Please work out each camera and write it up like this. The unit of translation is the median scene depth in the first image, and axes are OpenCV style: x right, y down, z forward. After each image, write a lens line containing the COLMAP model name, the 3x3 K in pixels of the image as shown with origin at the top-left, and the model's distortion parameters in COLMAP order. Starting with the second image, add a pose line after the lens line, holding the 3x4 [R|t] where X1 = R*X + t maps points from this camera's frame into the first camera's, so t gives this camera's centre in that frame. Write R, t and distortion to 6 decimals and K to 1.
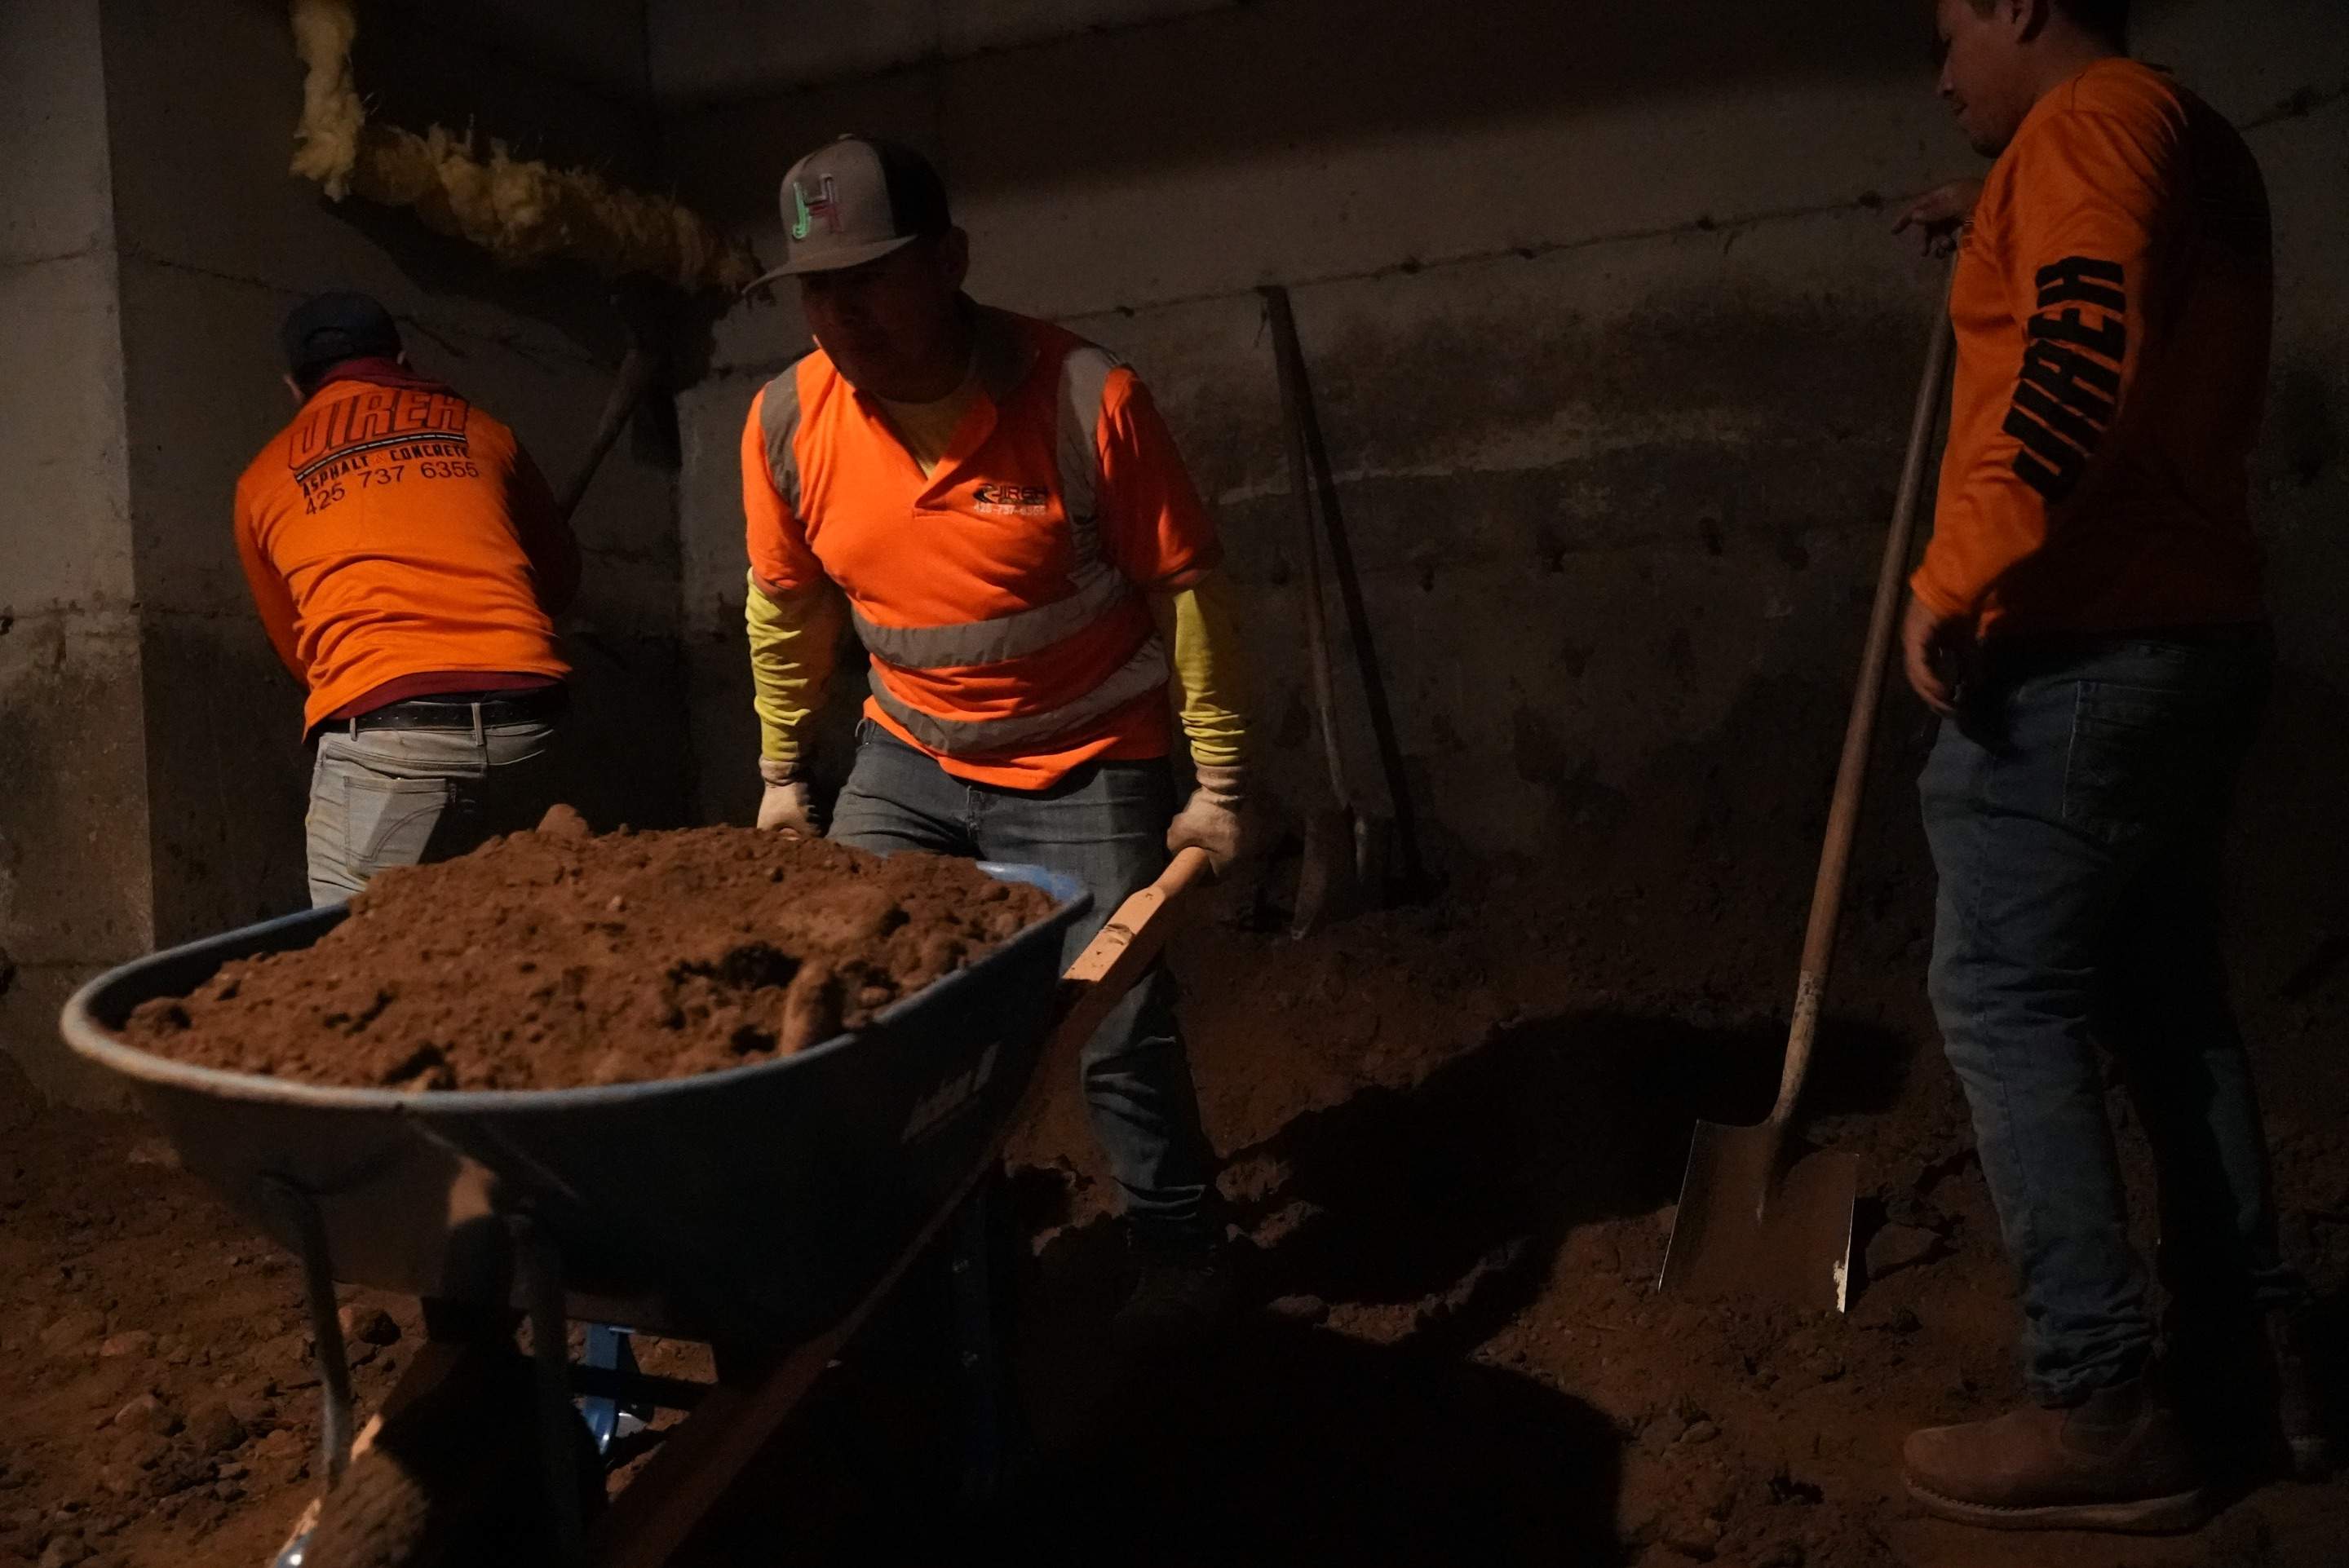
lens RADIAL K [[2506.4, 0, 1174.5], [0, 2506.4, 784.0], [0, 0, 1]] dist [-0.052627, 0.284662]
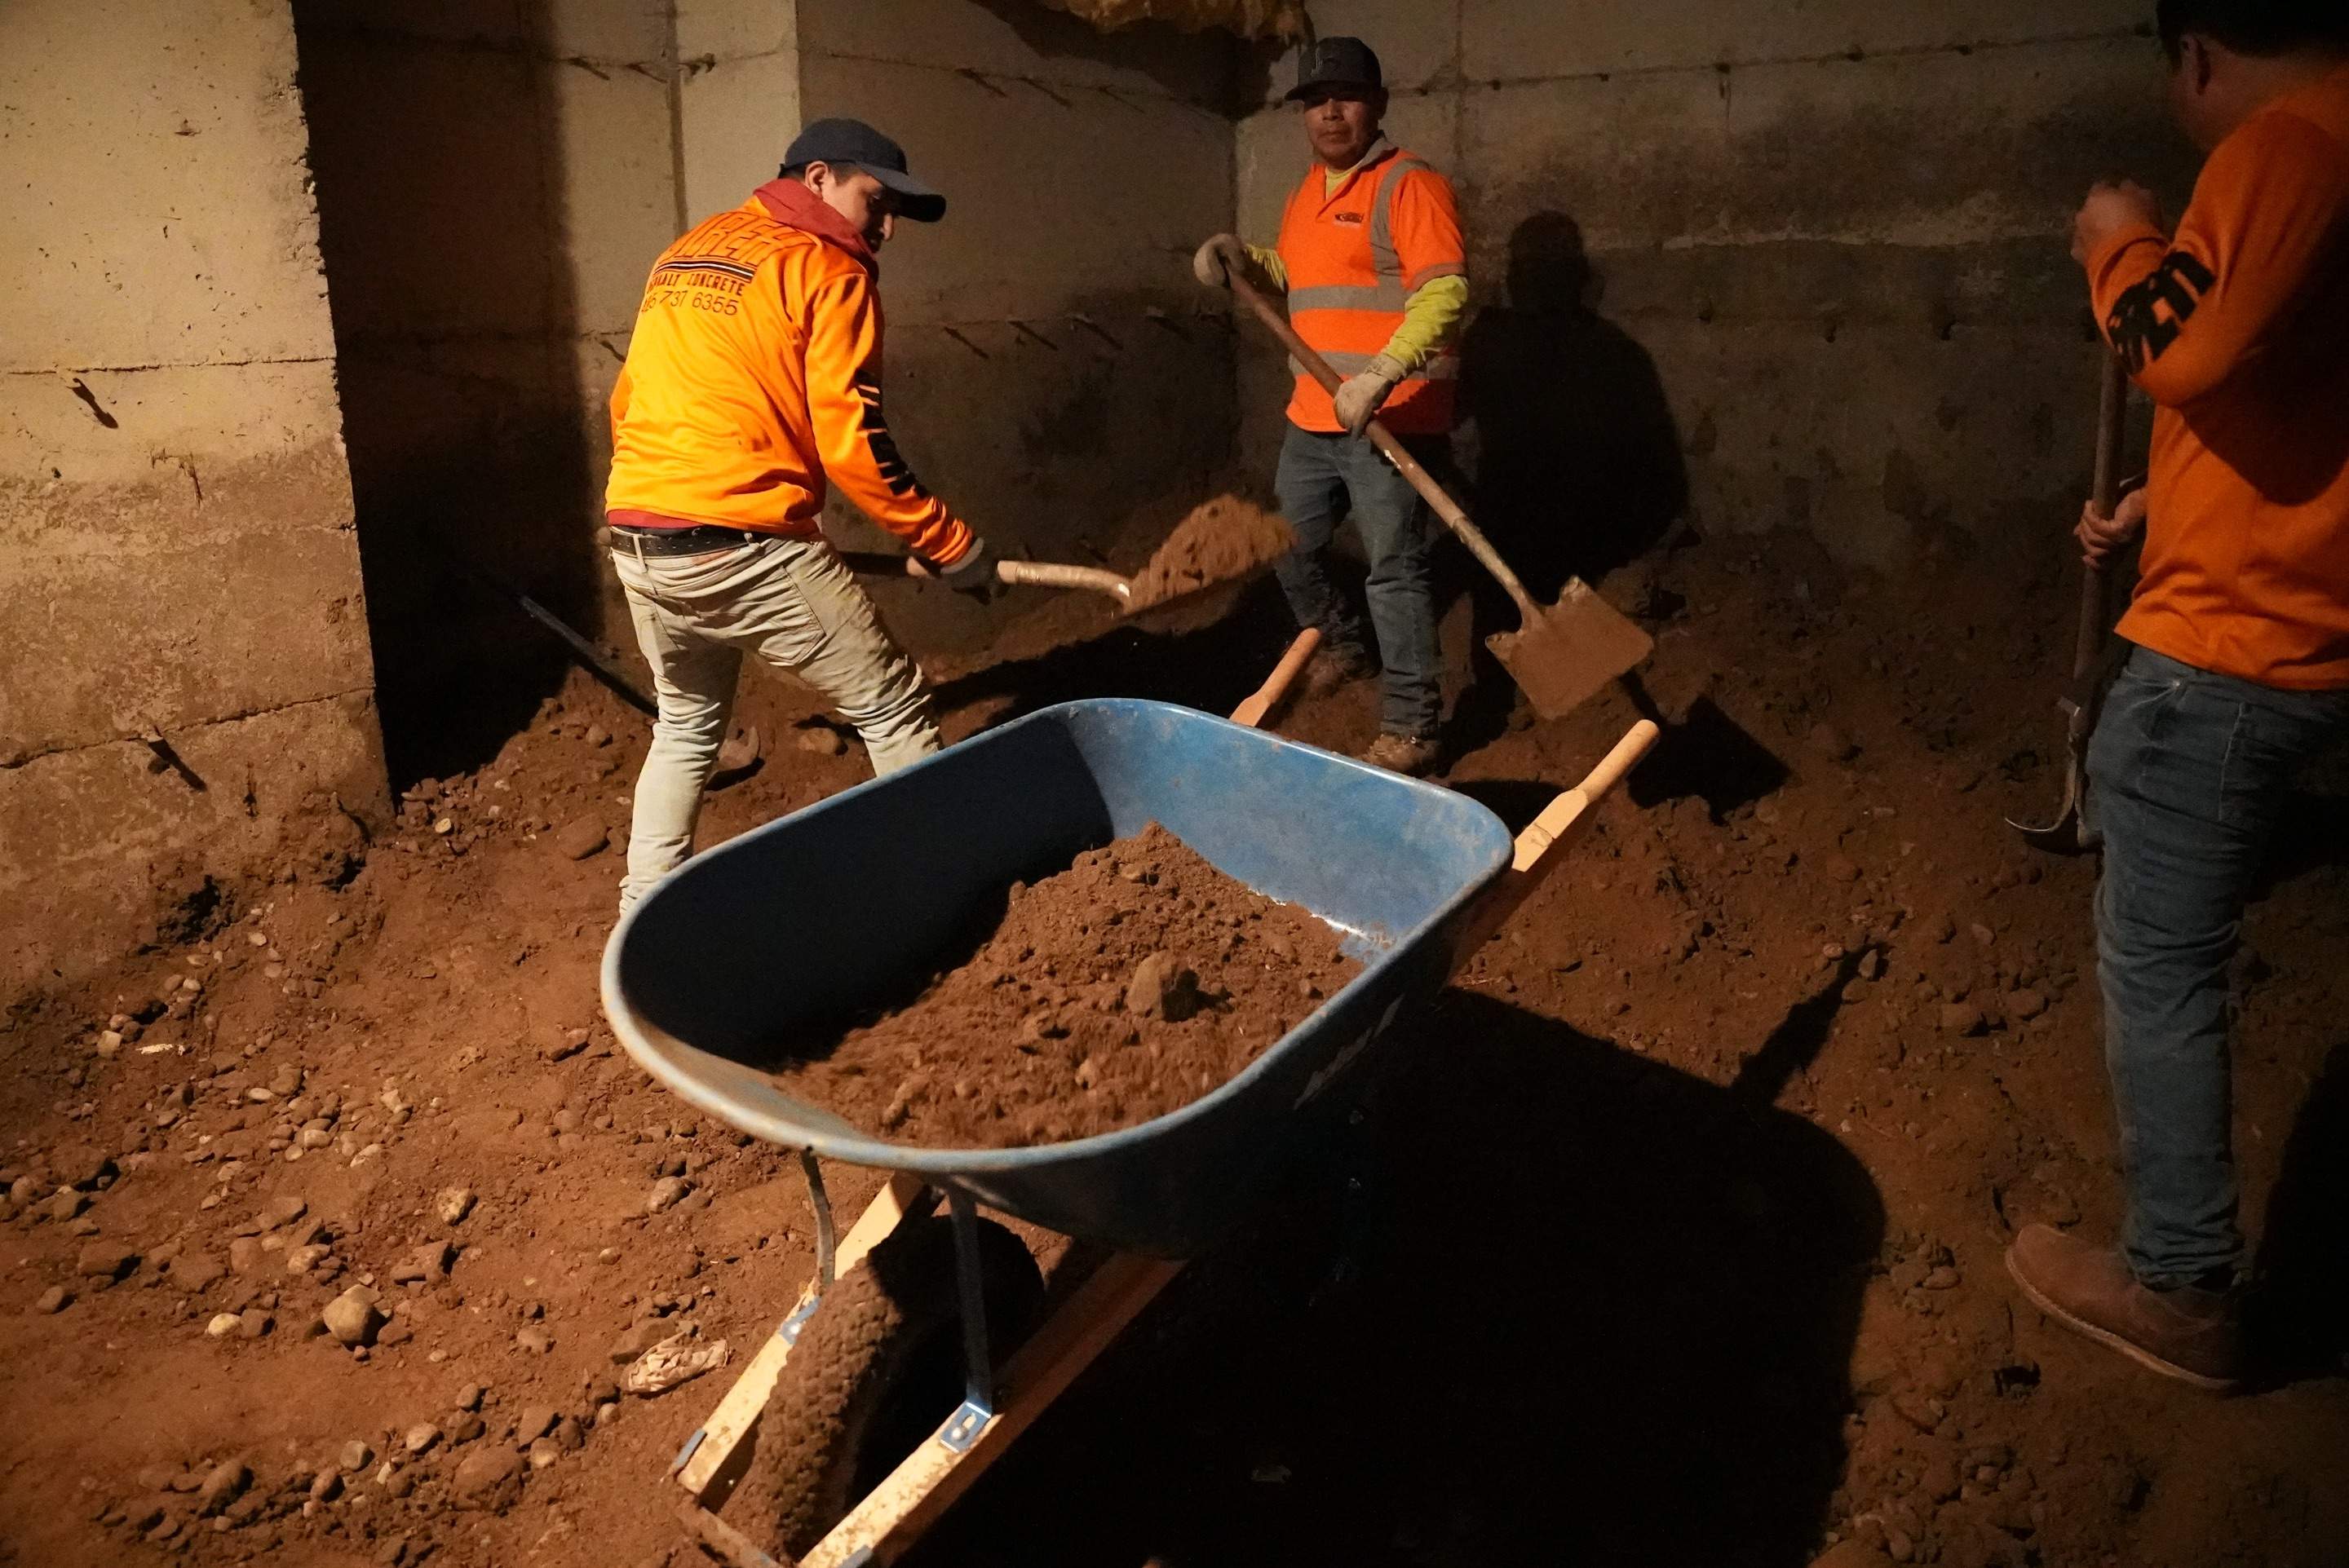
lens RADIAL K [[1625.3, 0, 1175.1], [0, 1625.3, 792.1], [0, 0, 1]] dist [-0.177051, 0.129936]
pose [[0.963349, 0.126295, -0.236661, 0.004321], [-0.047217, 0.948295, 0.313860, -0.098089], [0.264063, -0.291182, 0.919502, 0.176756]]
